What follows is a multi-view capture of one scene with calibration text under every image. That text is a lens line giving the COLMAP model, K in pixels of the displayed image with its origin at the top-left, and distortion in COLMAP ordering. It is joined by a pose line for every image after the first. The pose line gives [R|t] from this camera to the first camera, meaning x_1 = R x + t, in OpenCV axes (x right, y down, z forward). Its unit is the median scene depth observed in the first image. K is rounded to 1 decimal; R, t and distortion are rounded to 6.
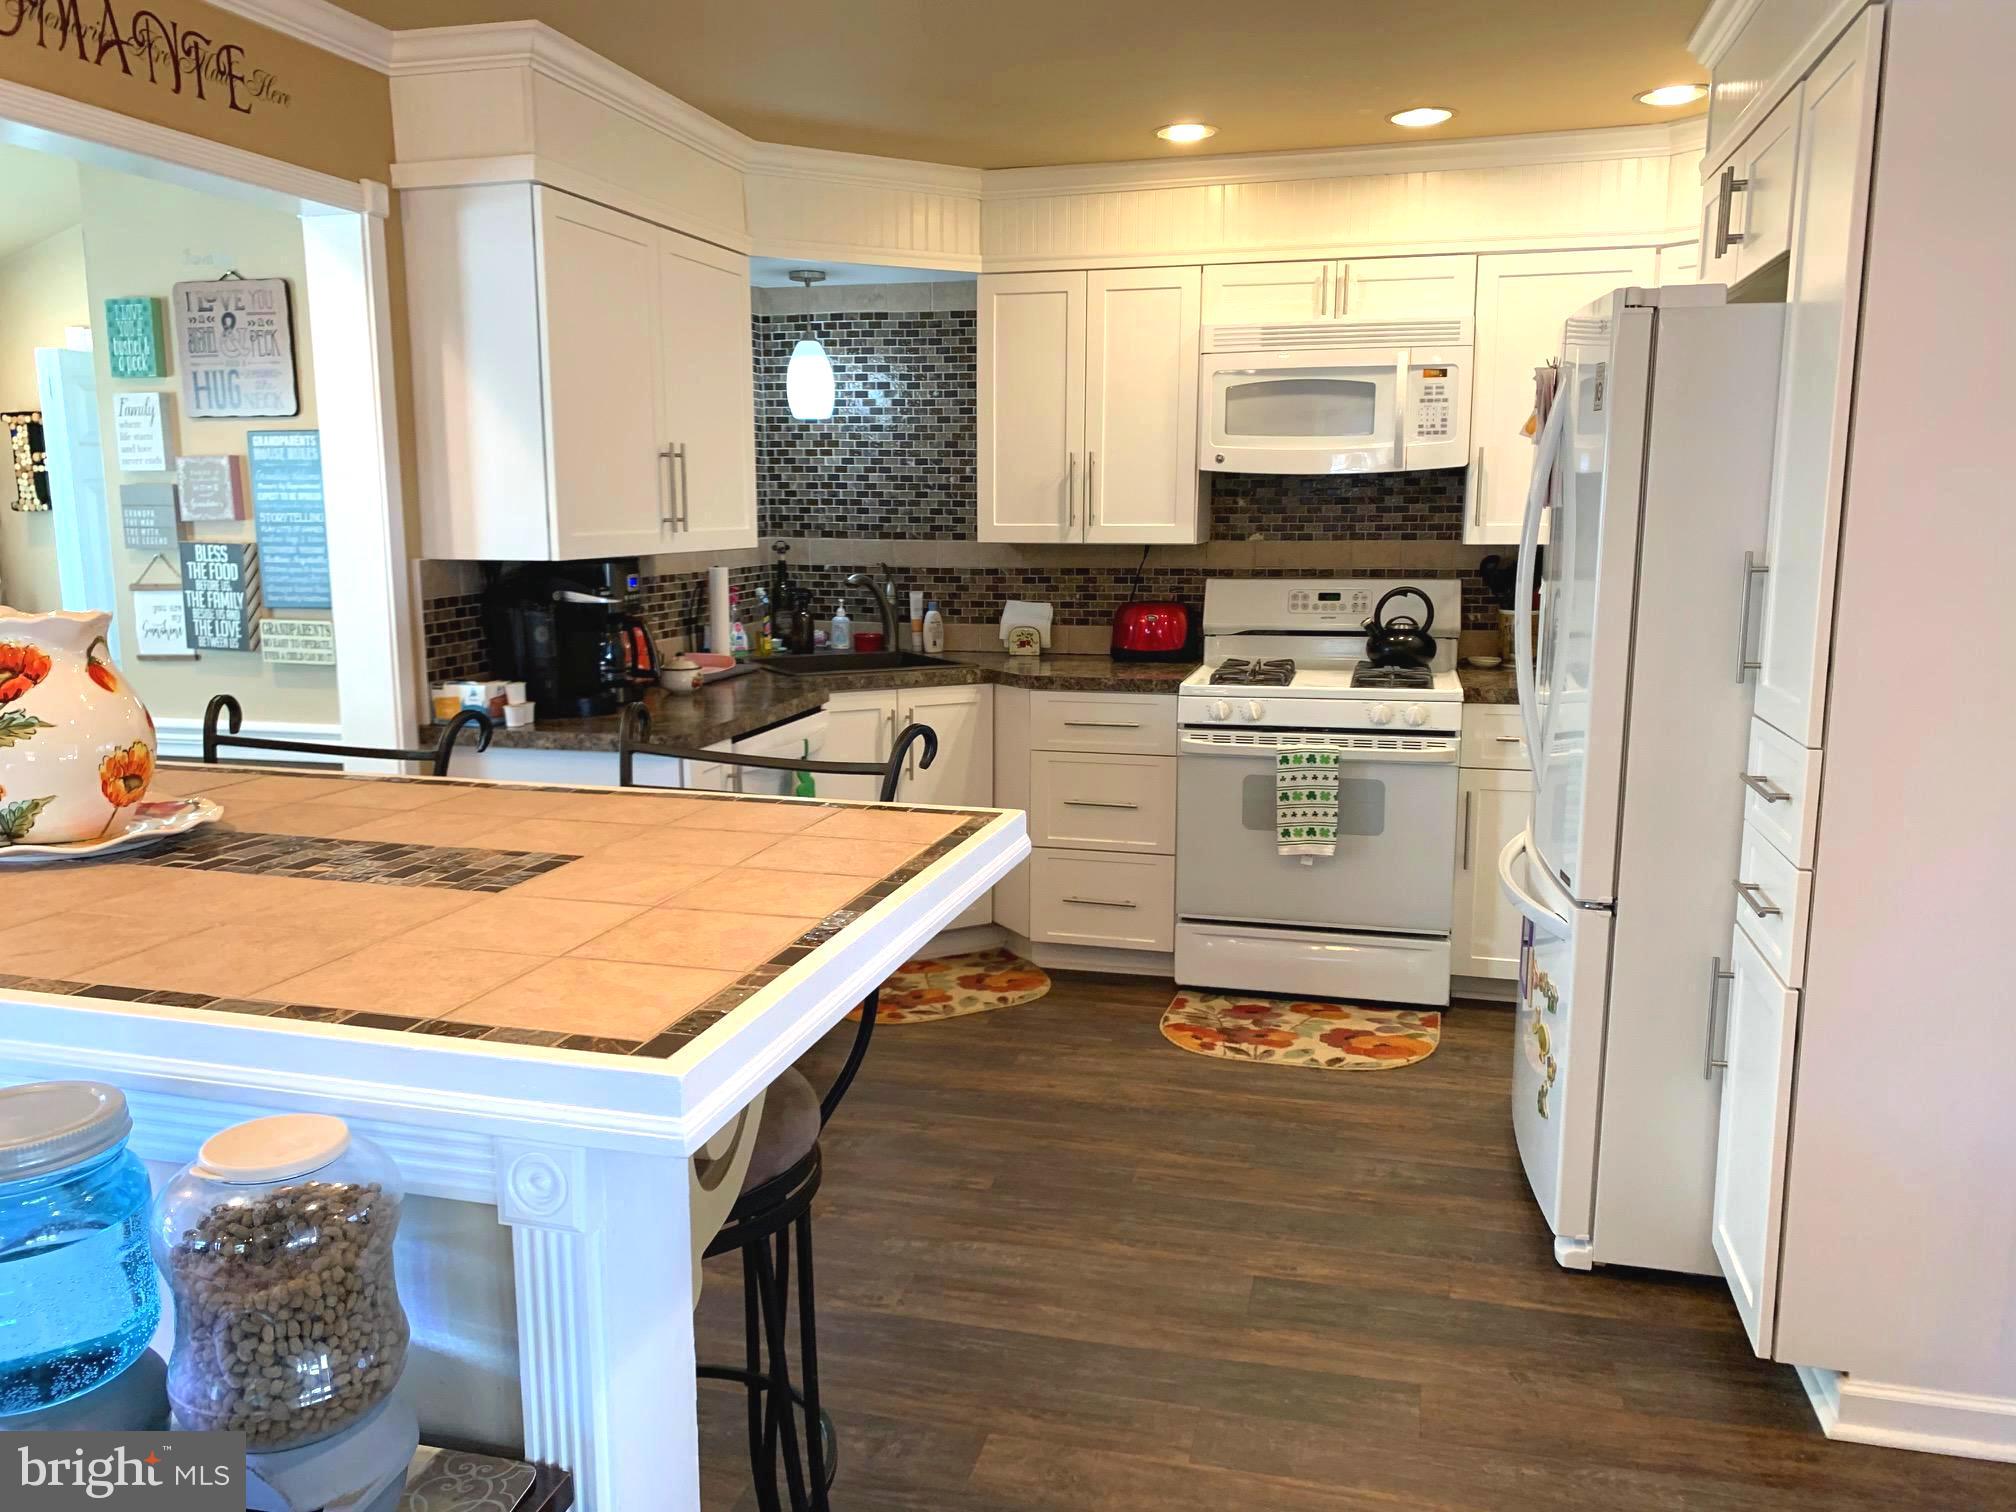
lens RADIAL K [[1532.8, 0, 977.0], [0, 1532.8, 753.6], [0, 0, 1]] dist [0.107581, -0.150444]
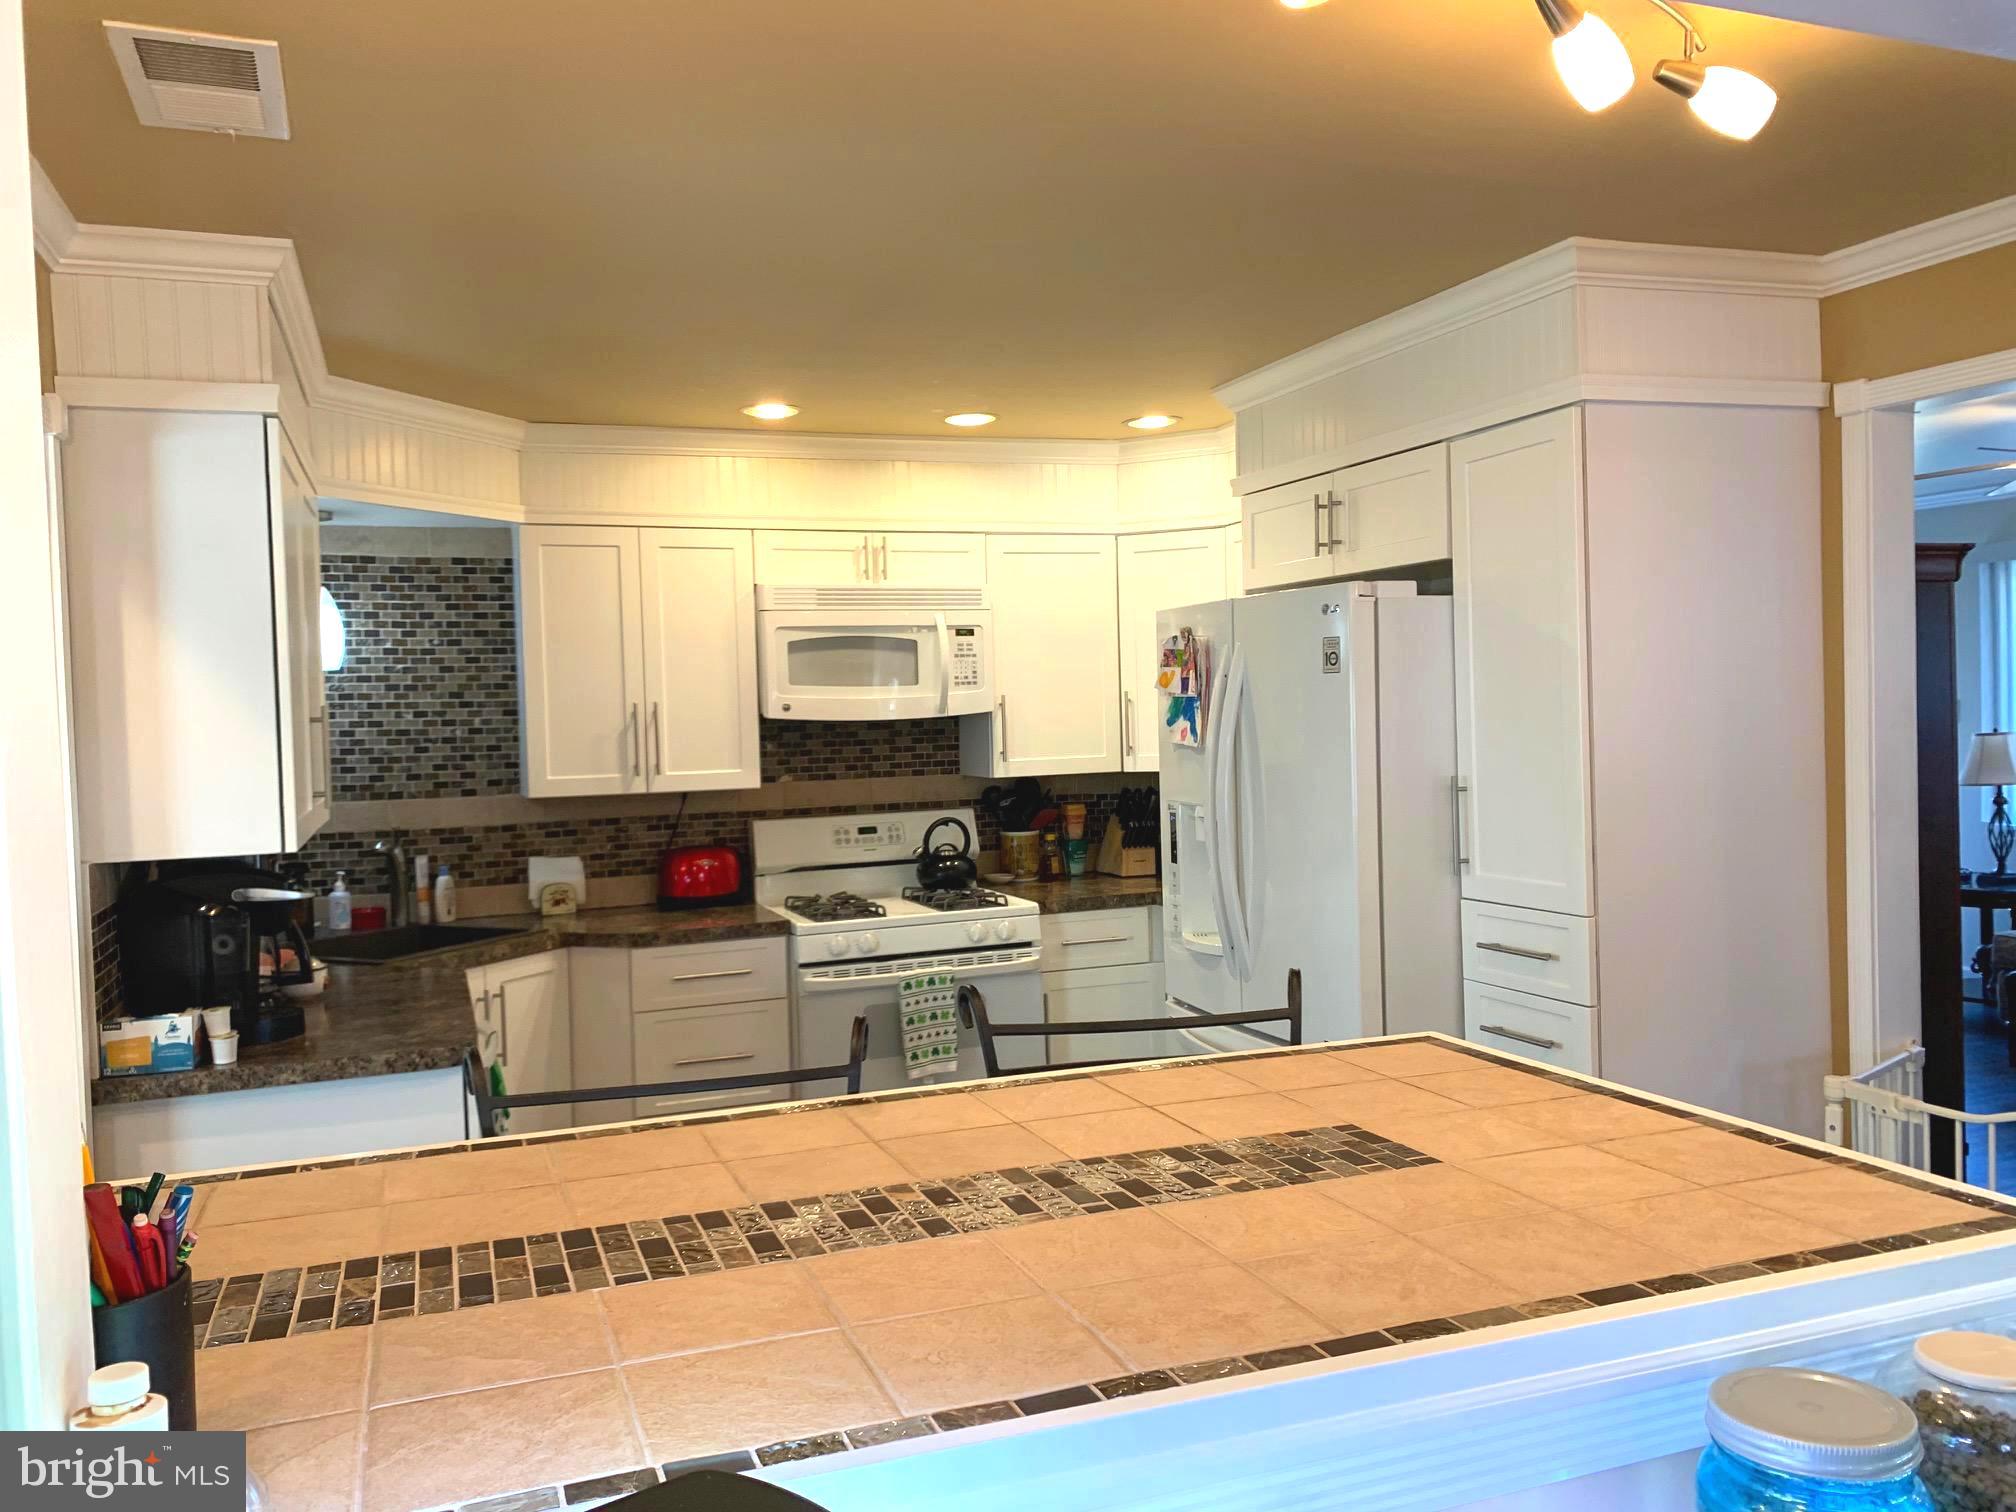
lens RADIAL K [[1531.8, 0, 983.9], [0, 1531.8, 751.9], [0, 0, 1]] dist [0.132209, -0.278688]
pose [[0.812611, -0.037687, 0.581587, -0.411408], [0.123119, 0.986487, -0.108100, -0.038175], [-0.569654, 0.159448, 0.806270, 0.103883]]
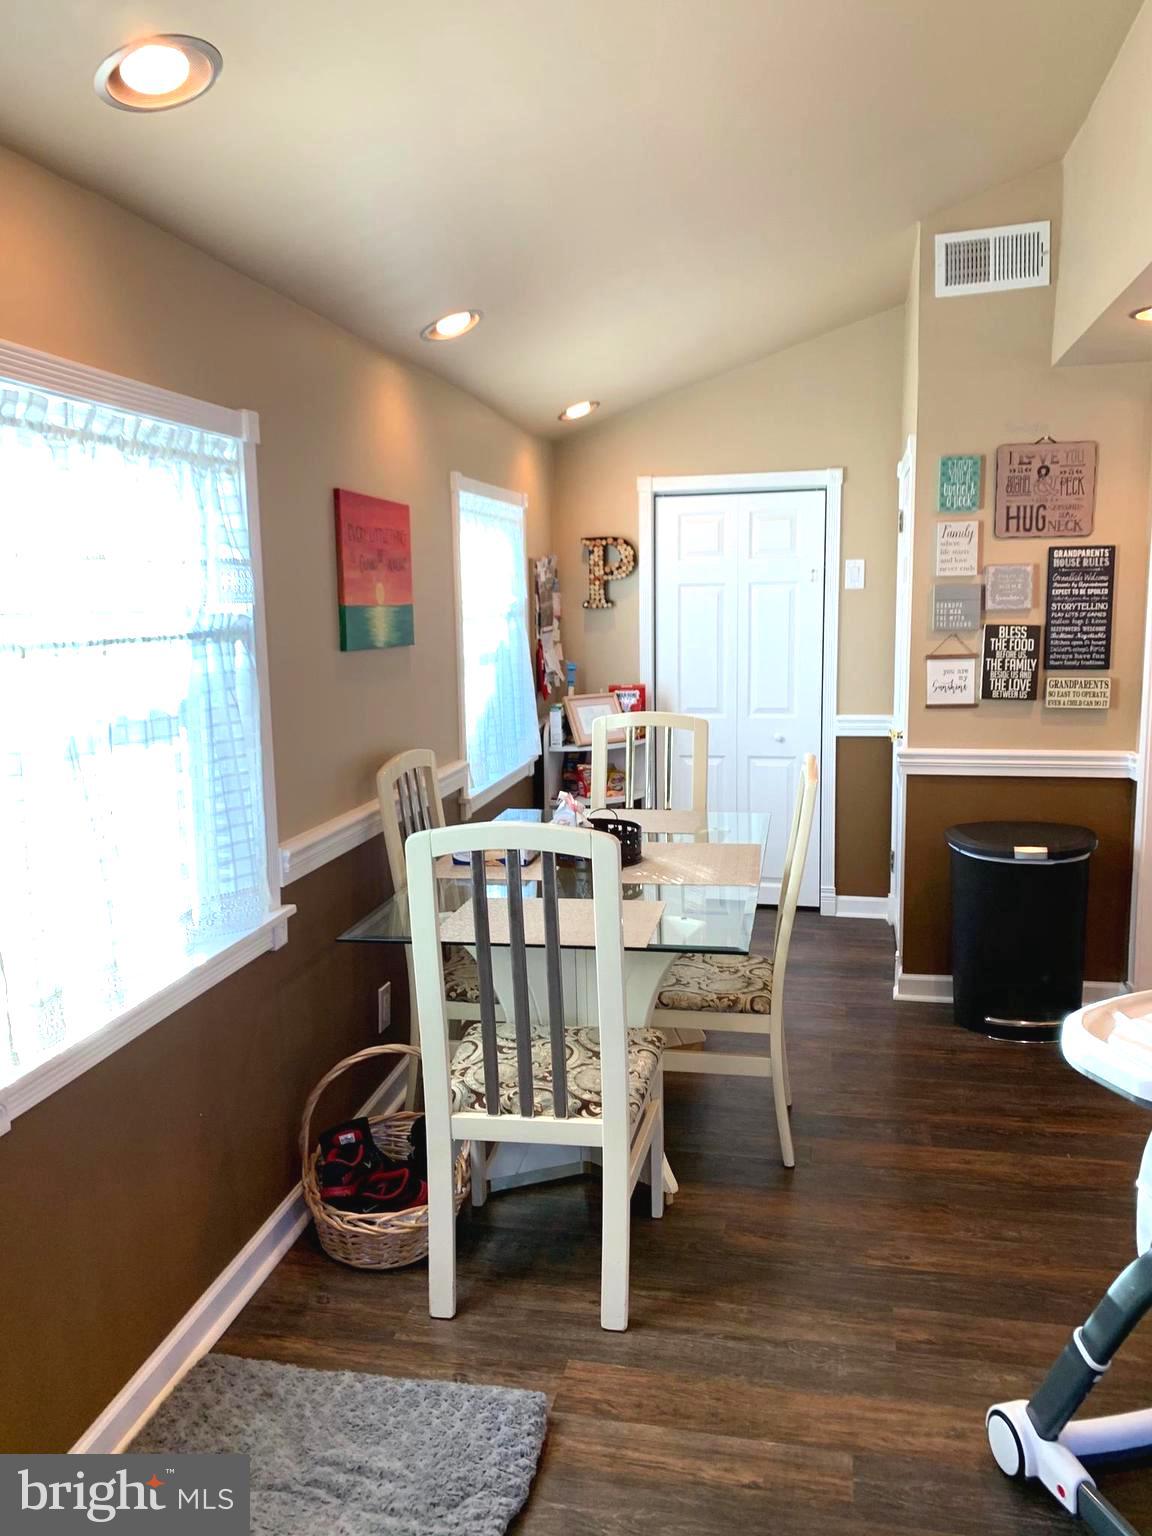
lens RADIAL K [[1151.2, 0, 573.2], [0, 1151.2, 763.6], [0, 0, 1]] dist [0.092641, -0.261462]
pose [[0.999135, -0.018114, 0.037424, -0.907623], [0.018738, 0.999690, -0.016385, 0.001976], [-0.037115, 0.017072, 0.999165, -0.045930]]
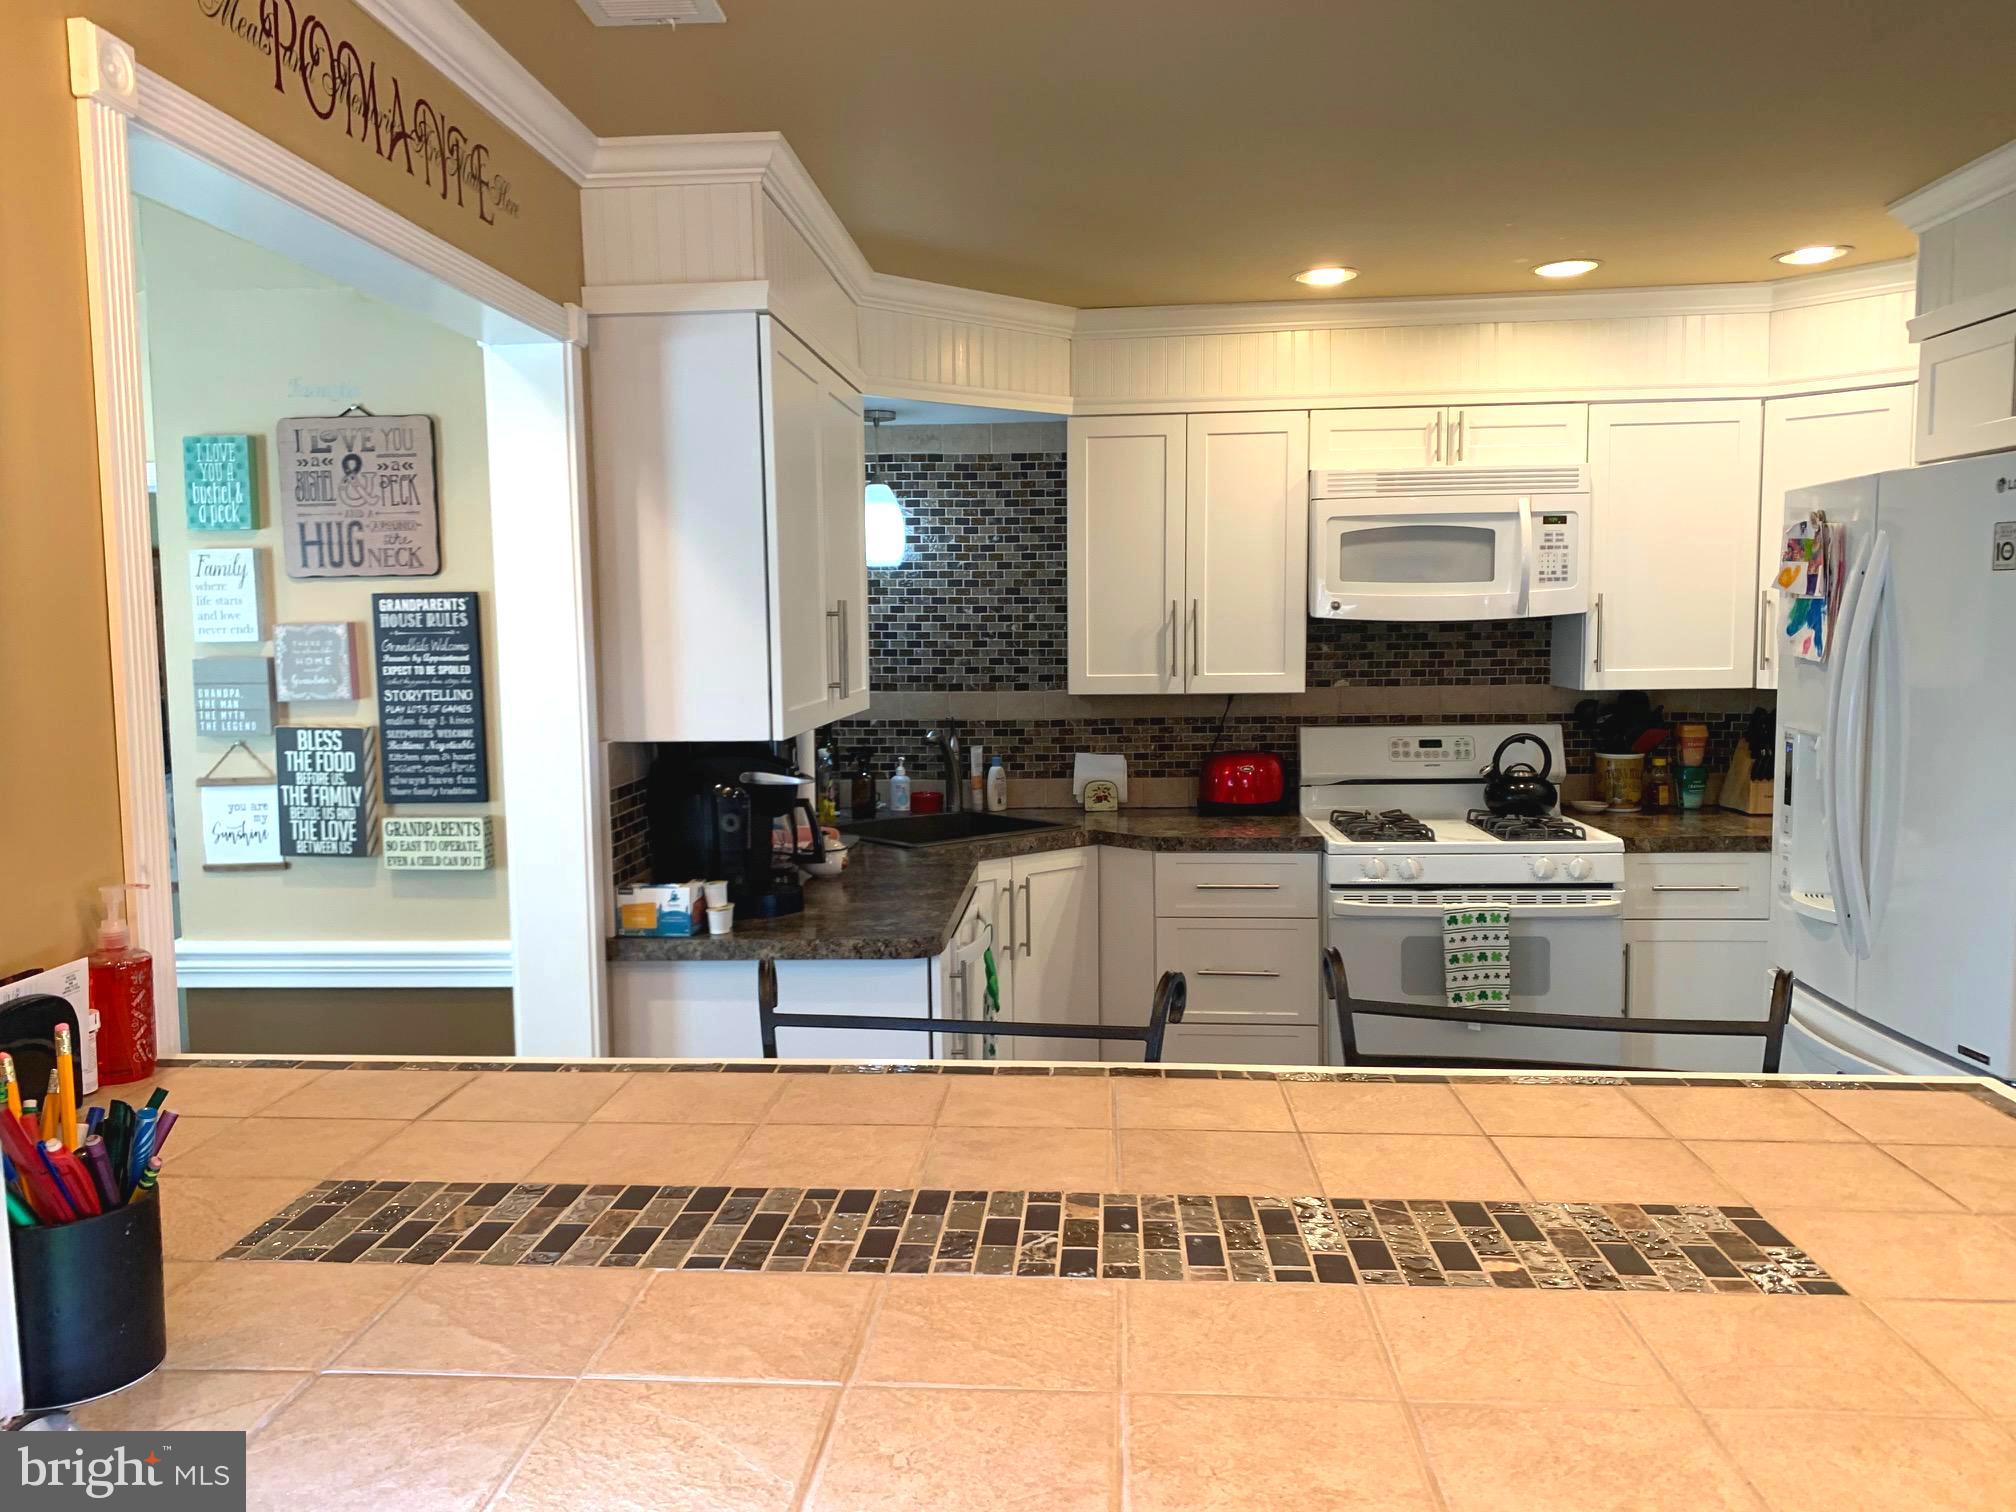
lens RADIAL K [[1531.8, 0, 983.9], [0, 1531.8, 751.9], [0, 0, 1]] dist [0.132209, -0.278688]
pose [[0.981308, -0.027425, 0.190480, -0.293950], [0.042761, 0.996123, -0.076875, -0.042775], [-0.187634, 0.083584, 0.978676, 0.127671]]
